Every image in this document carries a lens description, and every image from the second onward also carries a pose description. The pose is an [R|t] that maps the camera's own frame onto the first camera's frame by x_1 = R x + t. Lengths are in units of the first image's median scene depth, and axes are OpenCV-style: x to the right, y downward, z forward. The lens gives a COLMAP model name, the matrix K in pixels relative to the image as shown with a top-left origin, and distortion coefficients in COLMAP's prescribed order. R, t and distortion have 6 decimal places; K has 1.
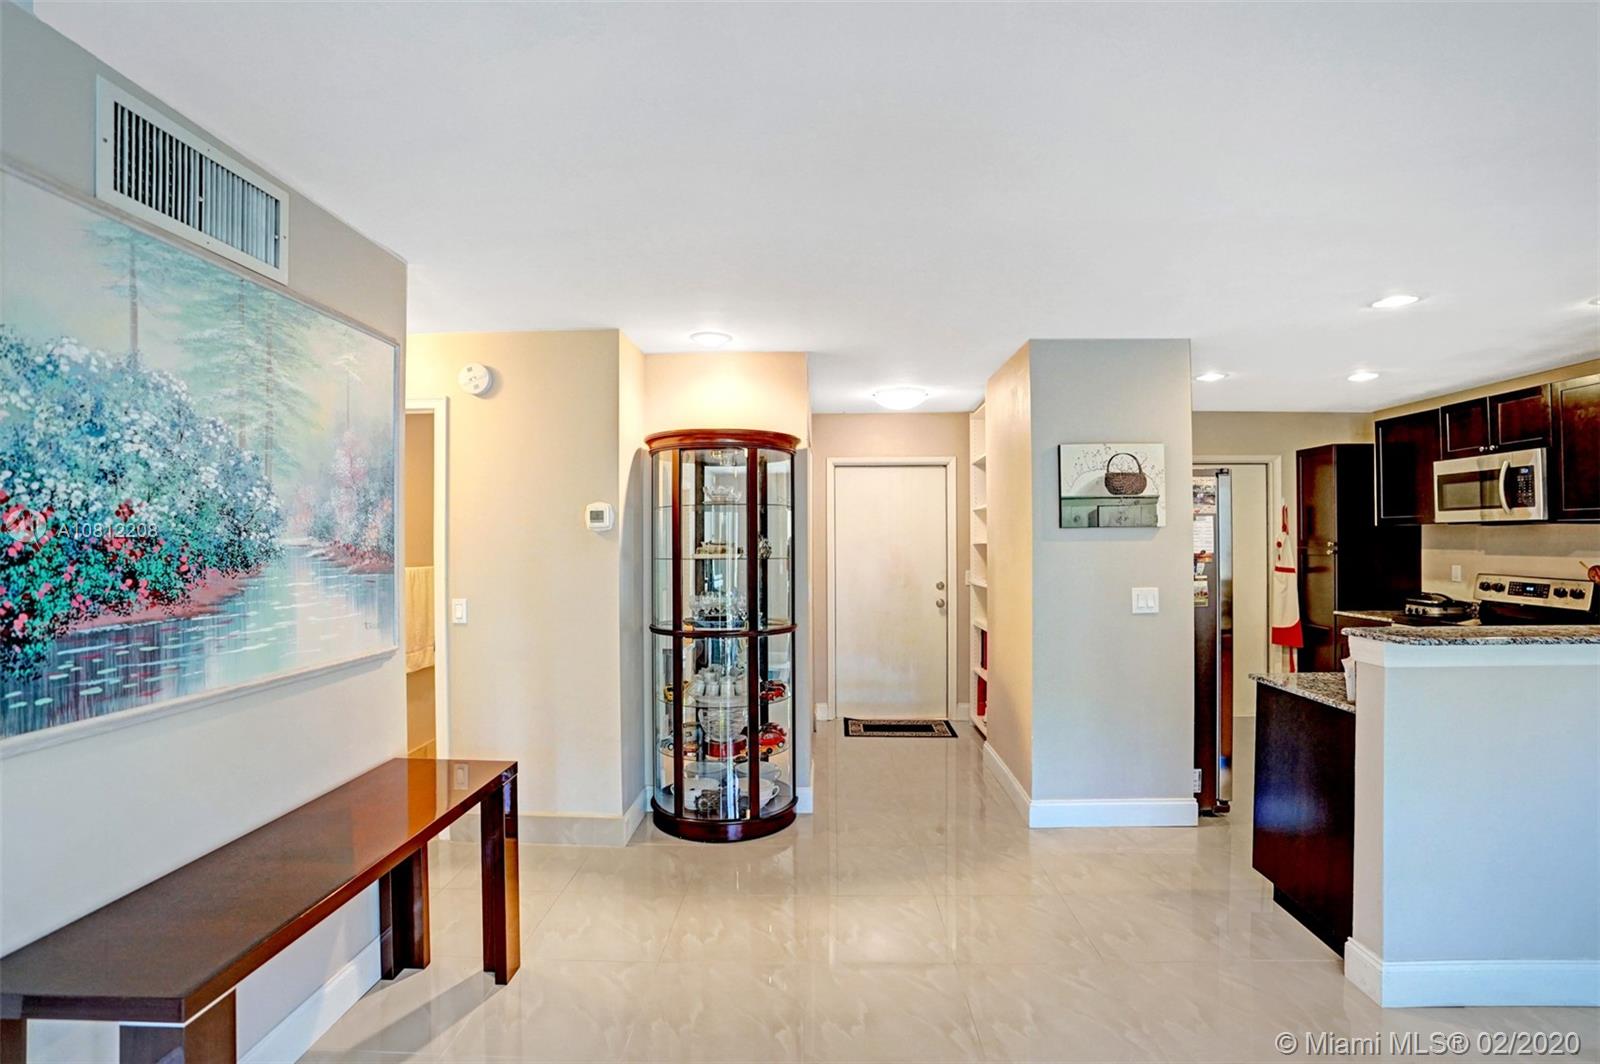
lens RADIAL K [[769.7, 0, 800.0], [0, 769.7, 532.0], [0, 0, 1]] dist [-0.061192, 0.021537]
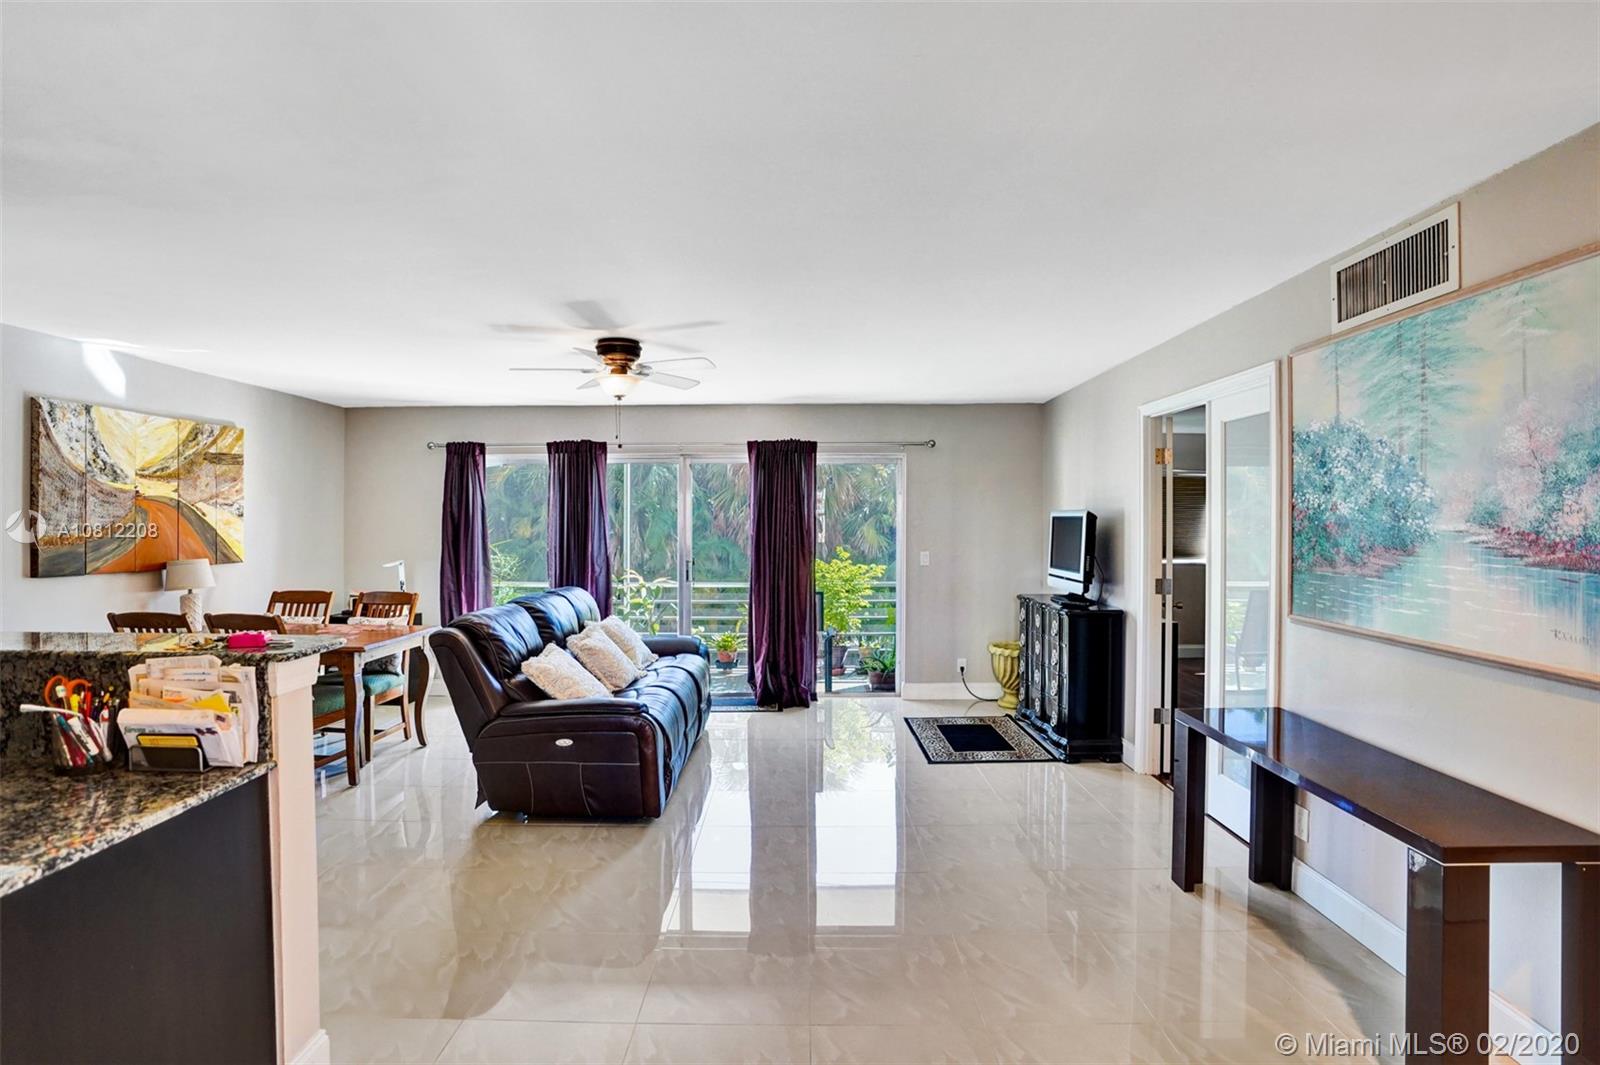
lens RADIAL K [[784.6, 0, 800.0], [0, 784.6, 532.5], [0, 0, 1]] dist [-0.063816, 0.024475]
pose [[-0.999719, 0.004853, -0.023196, 0.241074], [0.004696, 0.999966, 0.006843, 0.006816], [0.023229, 0.006732, -0.999708, 1.754671]]
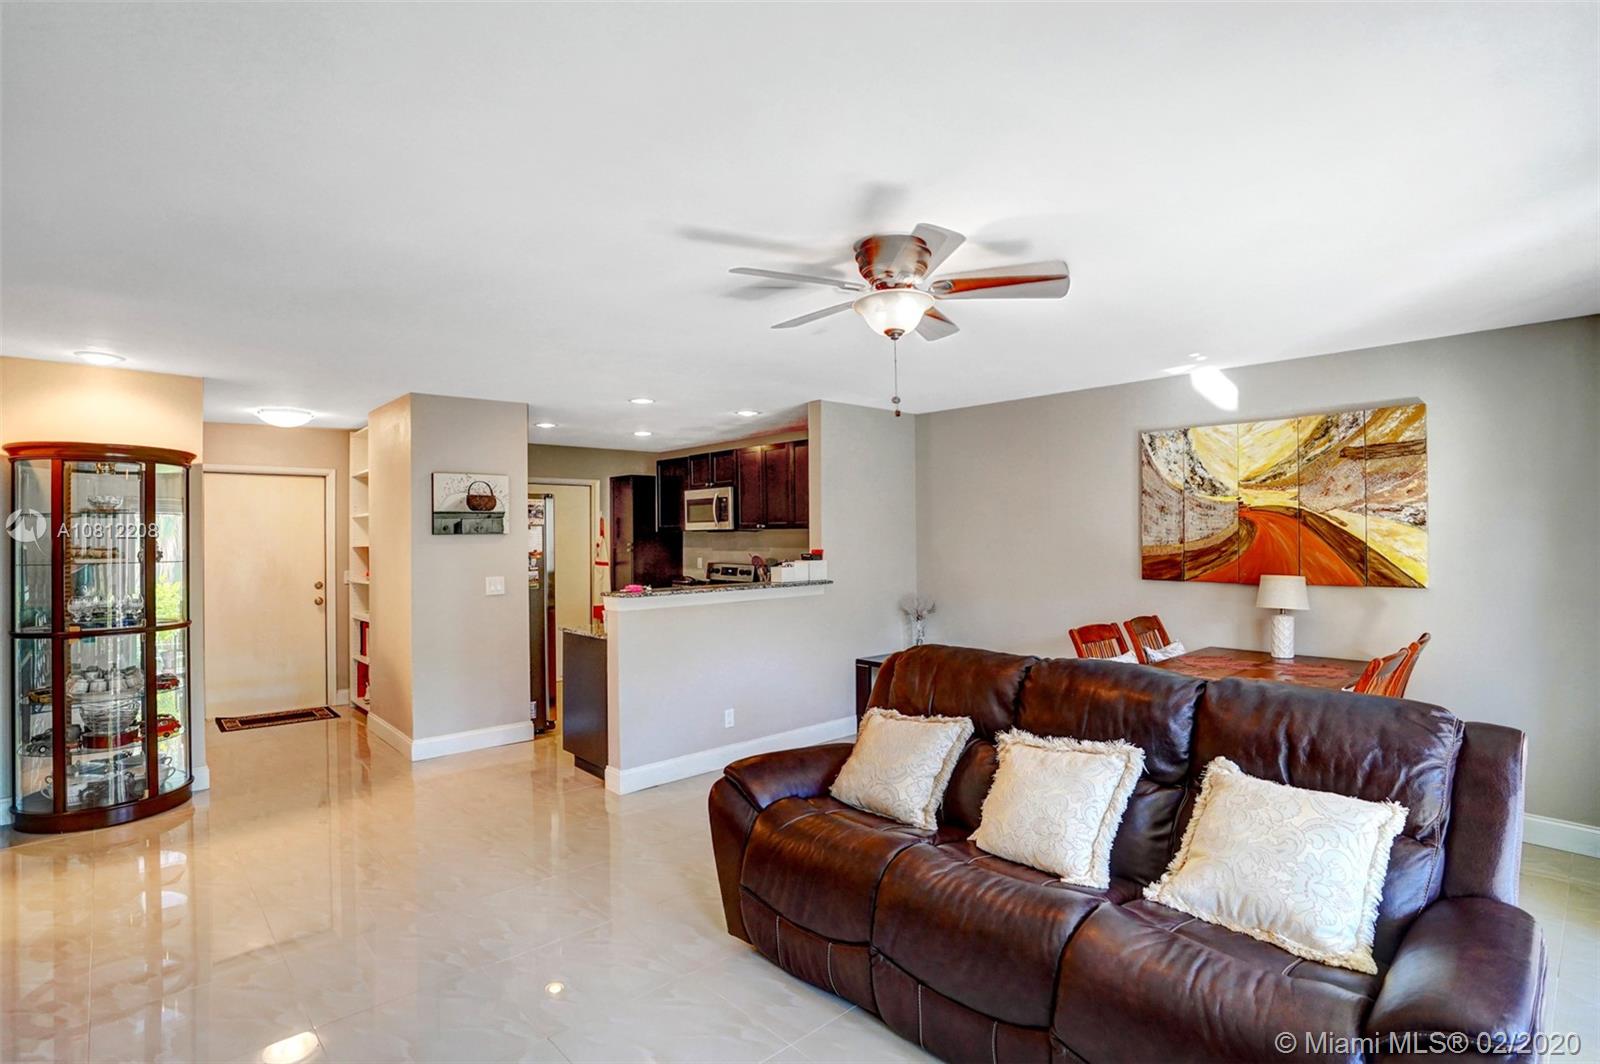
lens RADIAL K [[784.6, 0, 800.0], [0, 784.6, 532.0], [0, 0, 1]] dist [-0.063816, 0.024475]
pose [[0.712884, 0.002202, 0.701279, -0.237835], [-0.001122, 0.999997, -0.002000, -0.012164], [-0.701281, 0.000639, 0.712884, -0.653847]]
